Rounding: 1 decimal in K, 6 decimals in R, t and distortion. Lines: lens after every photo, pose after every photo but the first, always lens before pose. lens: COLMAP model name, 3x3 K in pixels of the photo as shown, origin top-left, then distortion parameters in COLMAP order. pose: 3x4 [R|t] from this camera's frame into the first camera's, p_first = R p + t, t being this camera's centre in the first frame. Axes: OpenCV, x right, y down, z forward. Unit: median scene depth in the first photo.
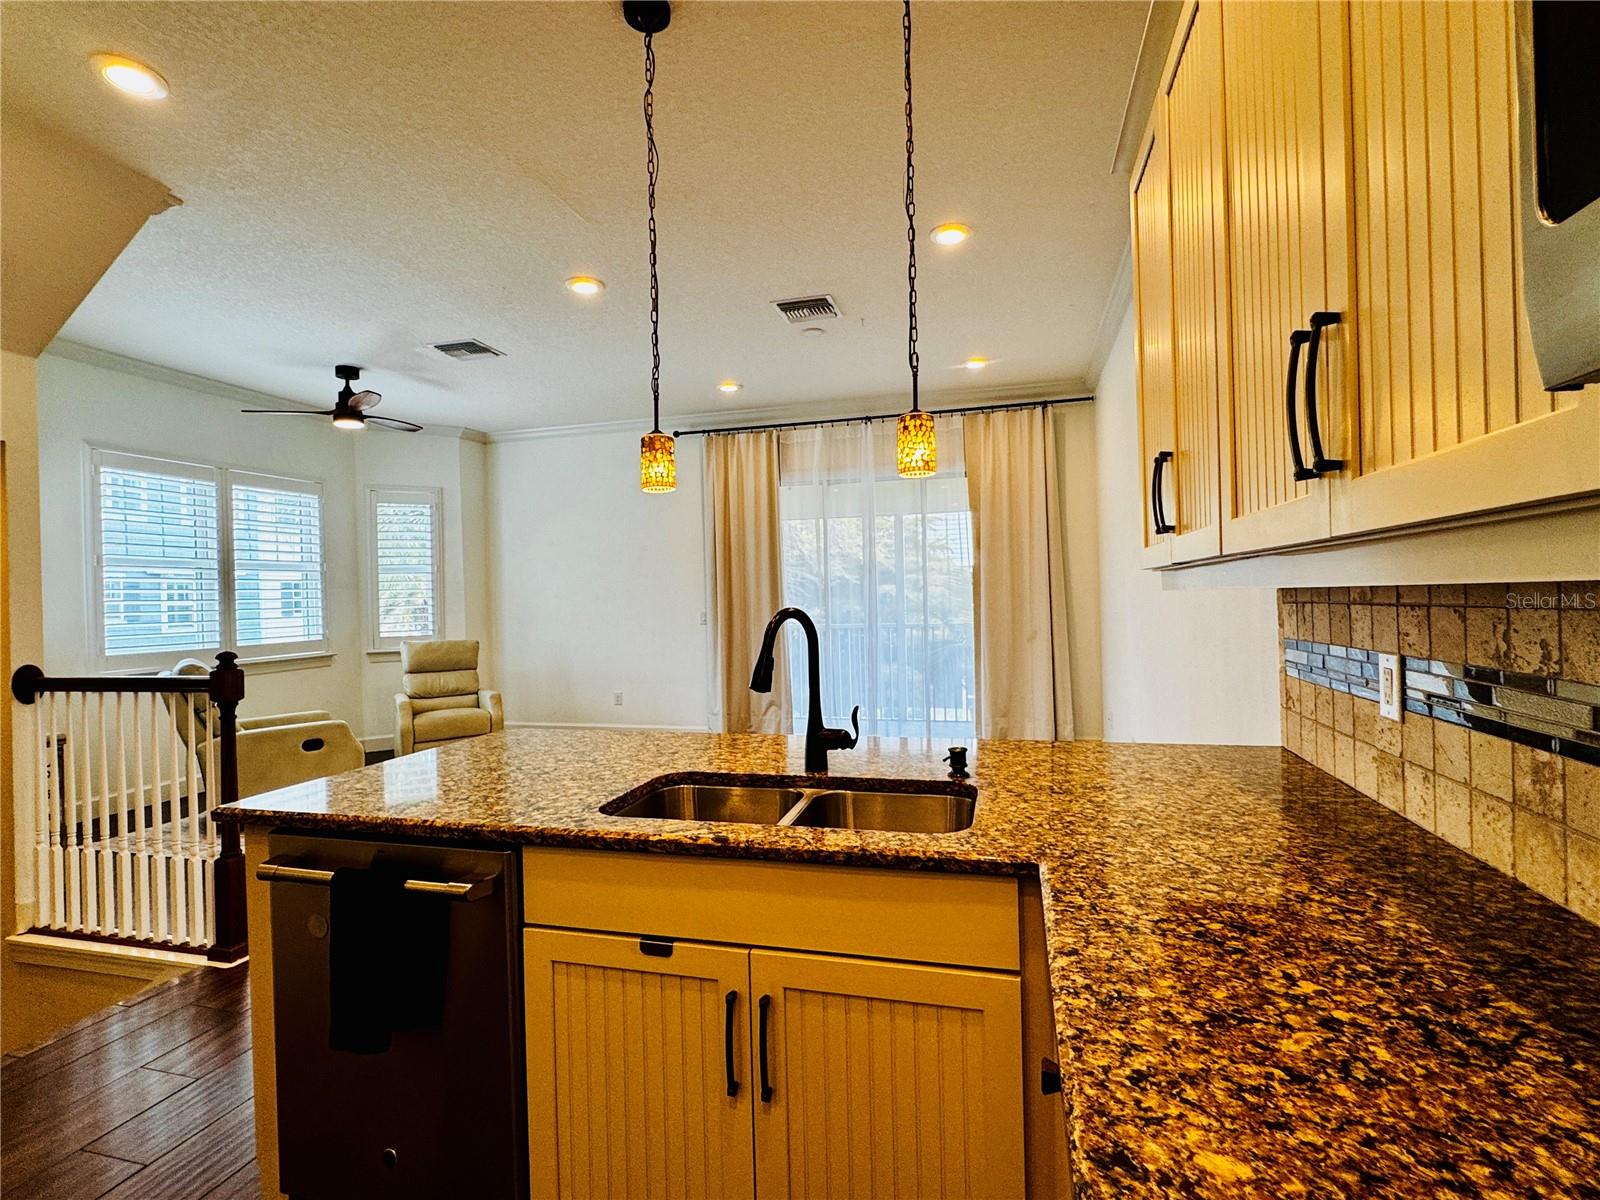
lens RADIAL K [[784.8, 0, 797.0], [0, 784.8, 602.7], [0, 0, 1]] dist [-0.004176, 0.000741]
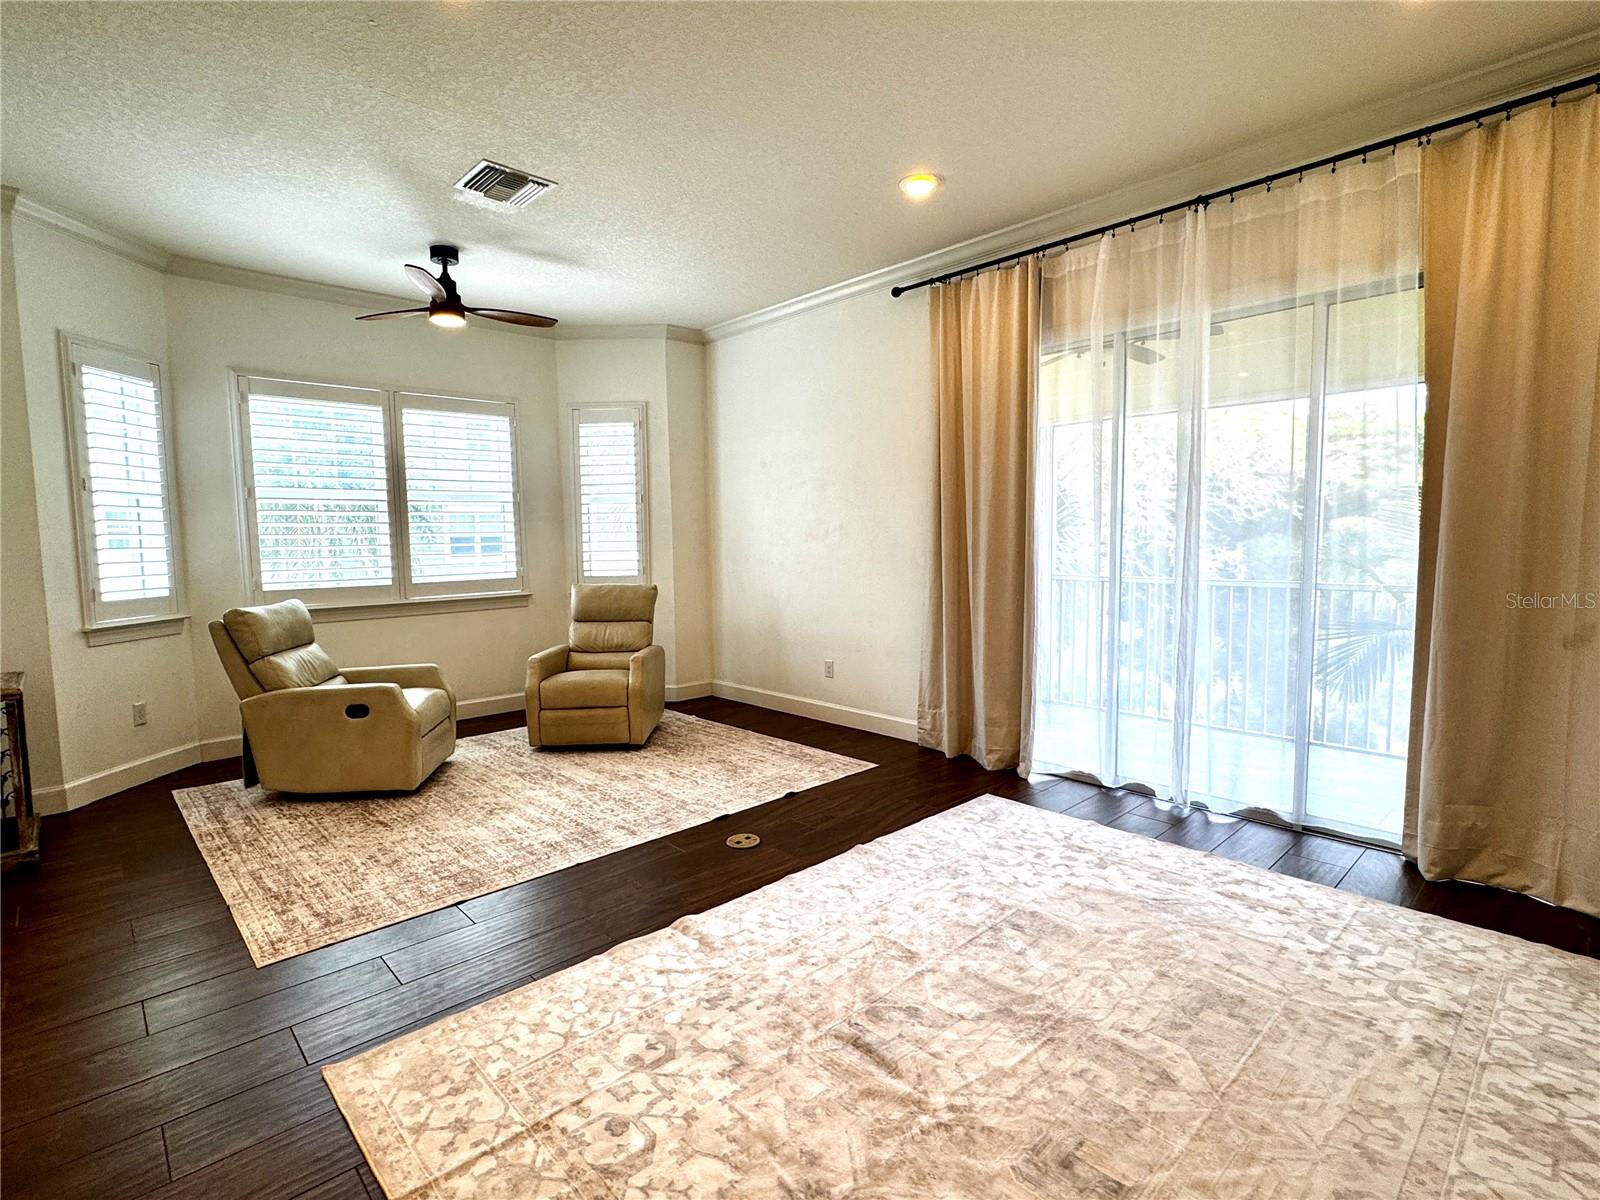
lens RADIAL K [[784.8, 0, 797.0], [0, 784.8, 602.7], [0, 0, 1]] dist [-0.004176, 0.000741]
pose [[0.851484, 0.056839, -0.521292, 0.156923], [-0.010604, 0.995771, 0.091254, -0.011270], [0.524274, -0.072173, 0.848485, 0.410575]]
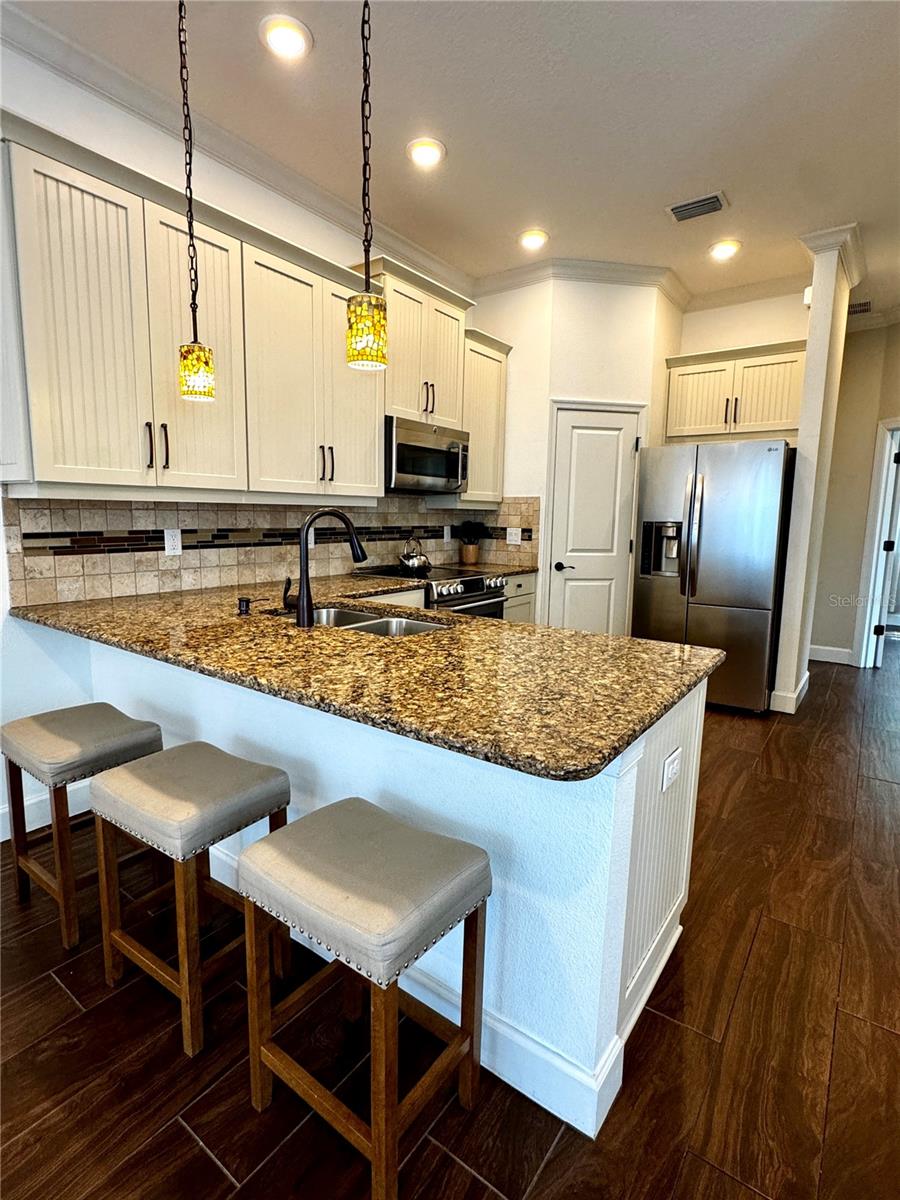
lens RADIAL K [[588.6, 0, 450.0], [0, 588.6, 600.0], [0, 0, 1]] dist [-0.004176, 0.000741]
pose [[-0.933645, -0.044220, 0.355459, -0.172372], [0.008083, 0.989497, 0.144326, 0.005339], [-0.358107, 0.137622, -0.923482, 0.554165]]
